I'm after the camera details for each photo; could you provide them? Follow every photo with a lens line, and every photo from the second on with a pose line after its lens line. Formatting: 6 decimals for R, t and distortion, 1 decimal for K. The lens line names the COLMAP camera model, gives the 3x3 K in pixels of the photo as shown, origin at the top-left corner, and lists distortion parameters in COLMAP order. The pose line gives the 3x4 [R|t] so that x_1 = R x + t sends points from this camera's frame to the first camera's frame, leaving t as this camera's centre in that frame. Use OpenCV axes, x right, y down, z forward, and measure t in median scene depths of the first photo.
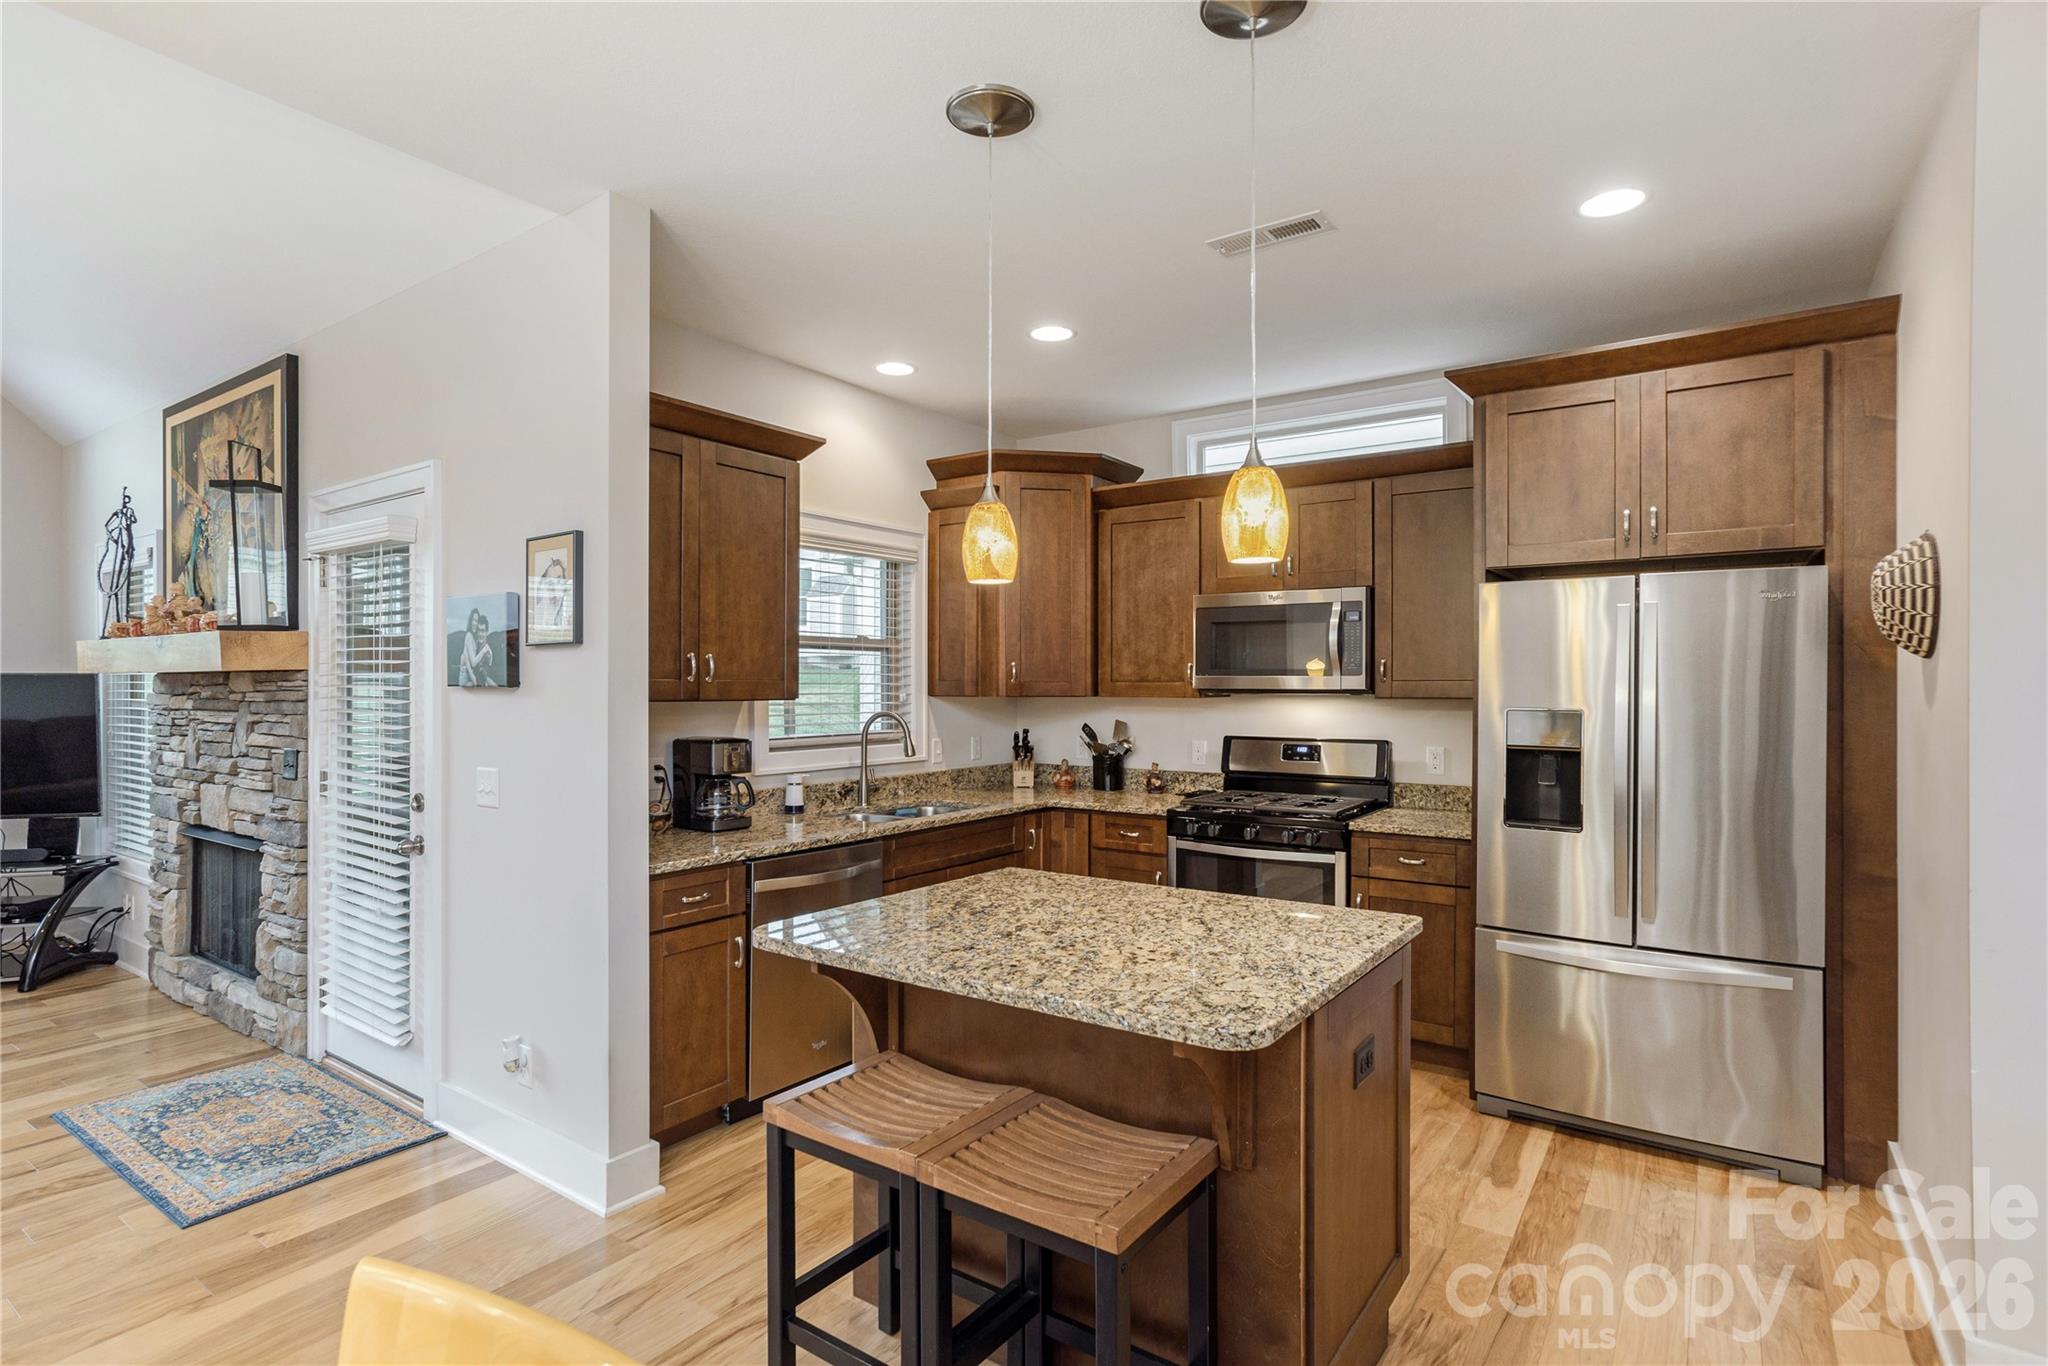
lens RADIAL K [[988.4, 0, 1024.0], [0, 988.4, 683.0], [0, 0, 1]] dist [0.017512, 0.000782]
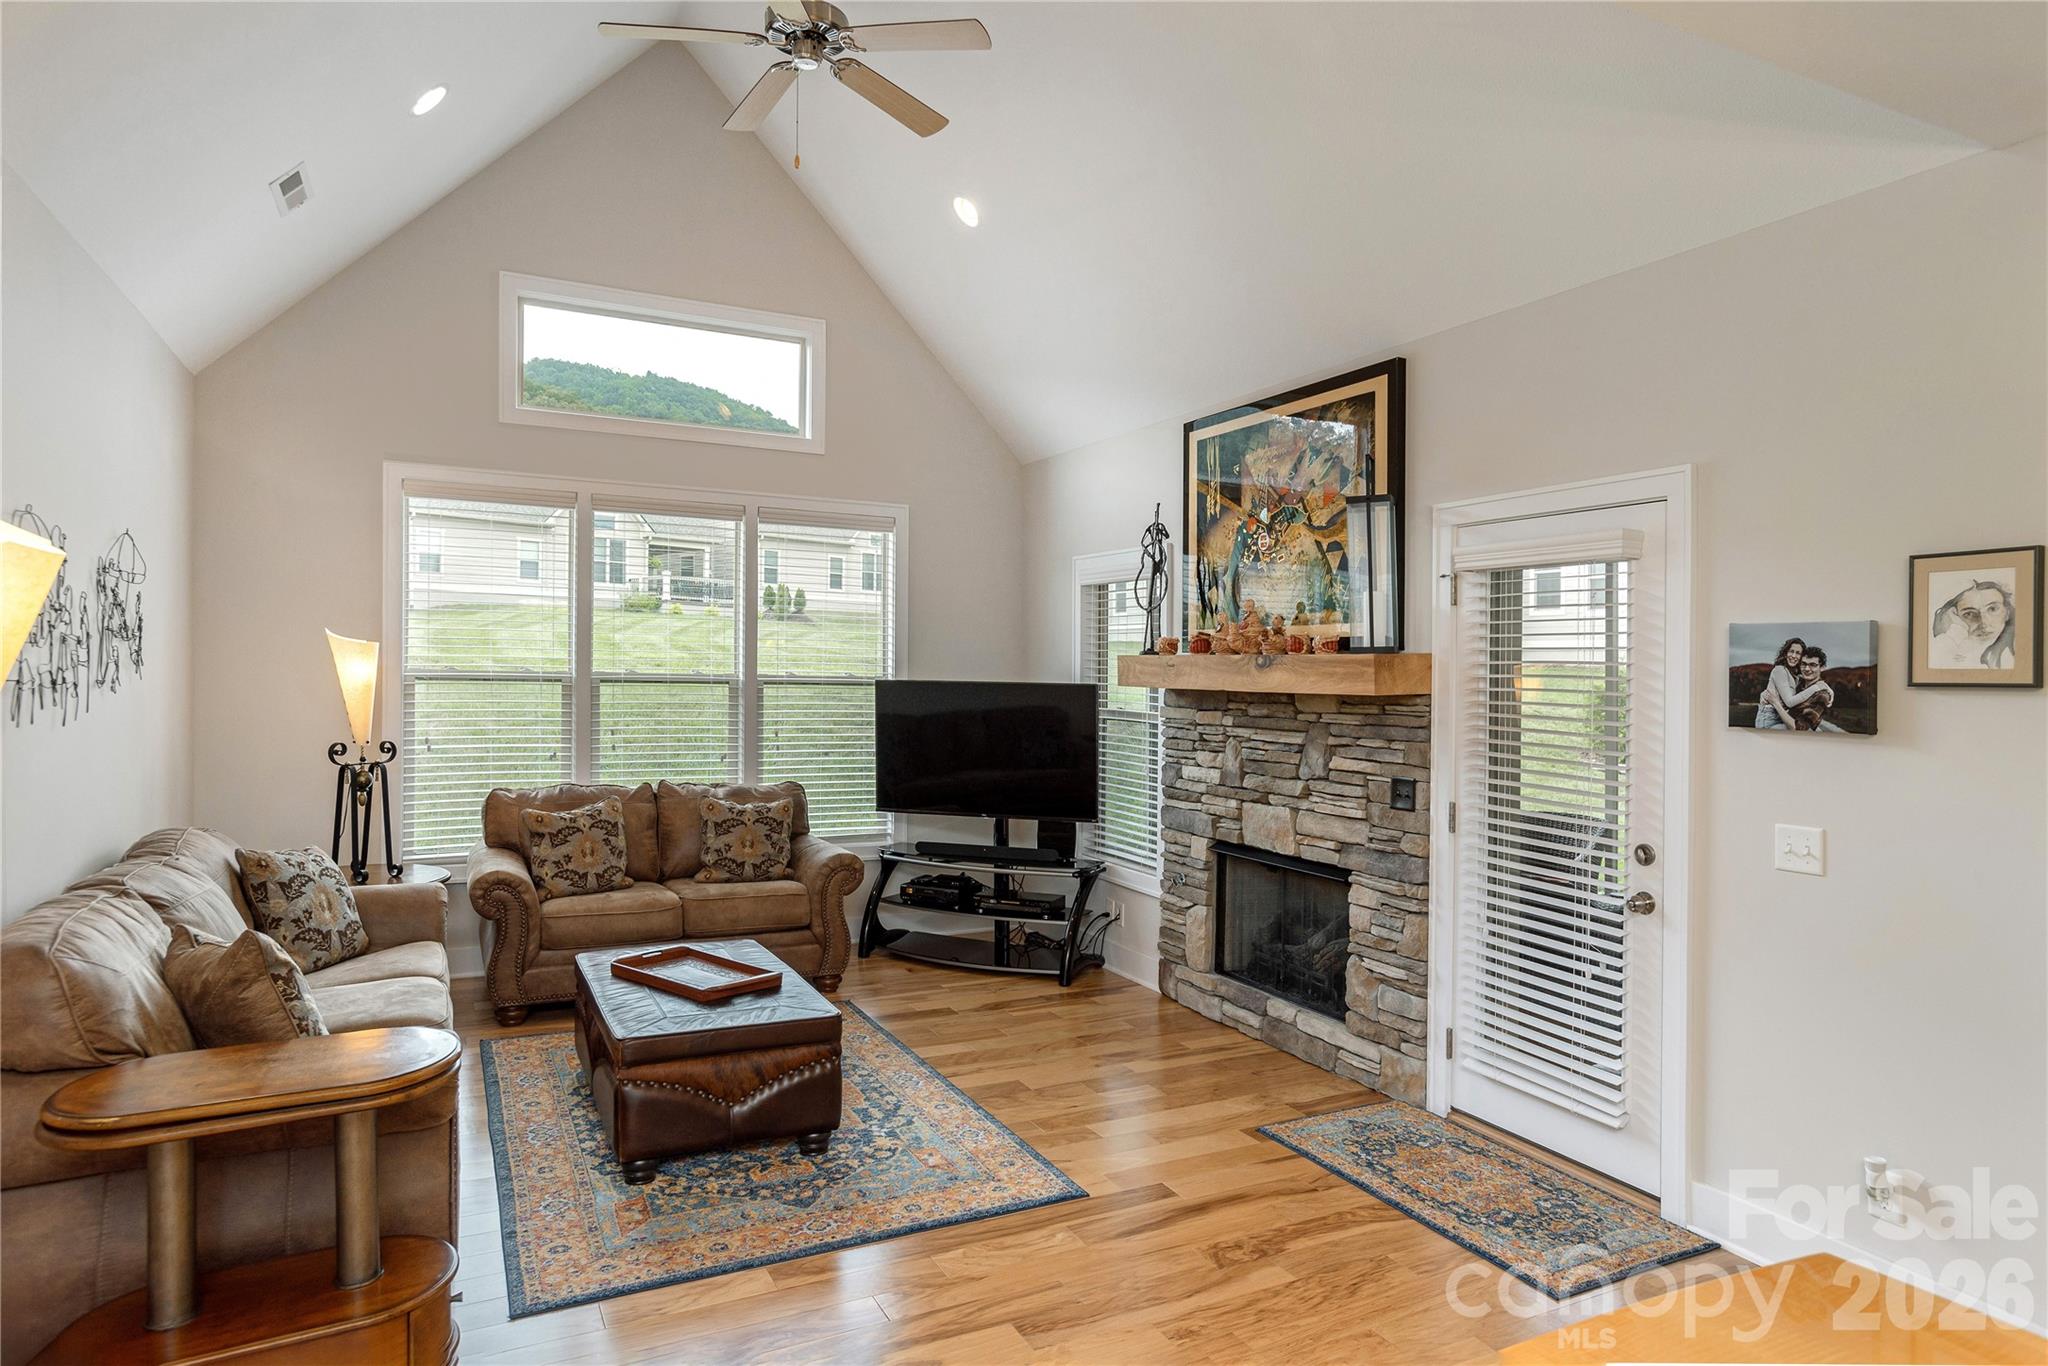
lens RADIAL K [[1213.7, 0, 1029.3], [0, 1213.7, 670.1], [0, 0, 1]] dist [0.002284, 0.001898]
pose [[0.884283, 0.010836, -0.466825, -0.513607], [-0.010582, 0.999939, 0.003165, -0.035180], [0.466831, 0.002141, 0.884344, -0.173890]]
